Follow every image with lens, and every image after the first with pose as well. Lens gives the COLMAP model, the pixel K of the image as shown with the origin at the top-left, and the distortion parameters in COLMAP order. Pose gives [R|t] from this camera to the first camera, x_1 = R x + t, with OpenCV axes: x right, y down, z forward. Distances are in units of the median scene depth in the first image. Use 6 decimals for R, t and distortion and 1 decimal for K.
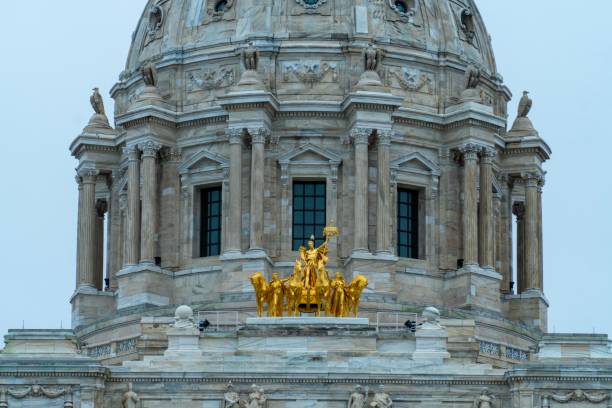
lens RADIAL K [[2843.1, 0, 295.4], [0, 2843.1, 202.8], [0, 0, 1]] dist [0.469167, 0.766880]
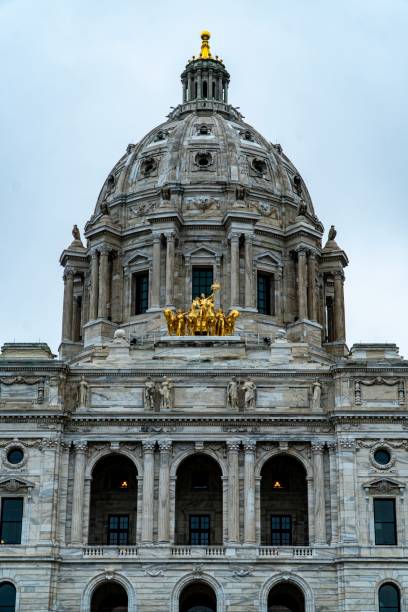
lens RADIAL K [[1149.4, 0, 217.9], [0, 1149.4, 314.0], [0, 0, 1]] dist [0.157470, -0.479585]
pose [[0.999949, -0.005193, 0.008682, 0.007674], [0.005972, 0.995716, -0.092275, 0.078623], [-0.008165, 0.092322, 0.995696, 0.349984]]
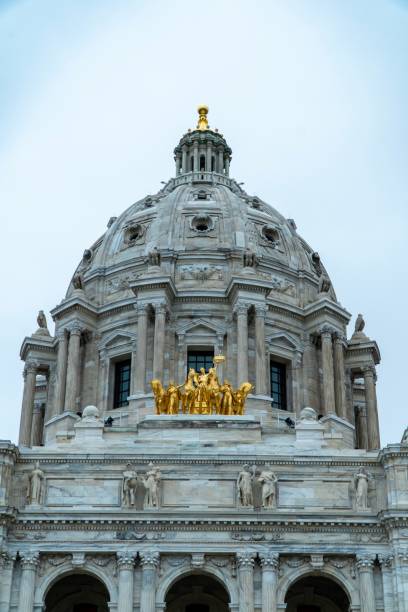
lens RADIAL K [[1149.4, 0, 217.9], [0, 1149.4, 314.0], [0, 0, 1]] dist [0.157470, -0.479585]
pose [[0.999701, 0.005540, 0.023812, 0.000286], [0.001287, 0.960707, -0.277562, 0.118502], [-0.024414, 0.277510, 0.960413, 0.502757]]
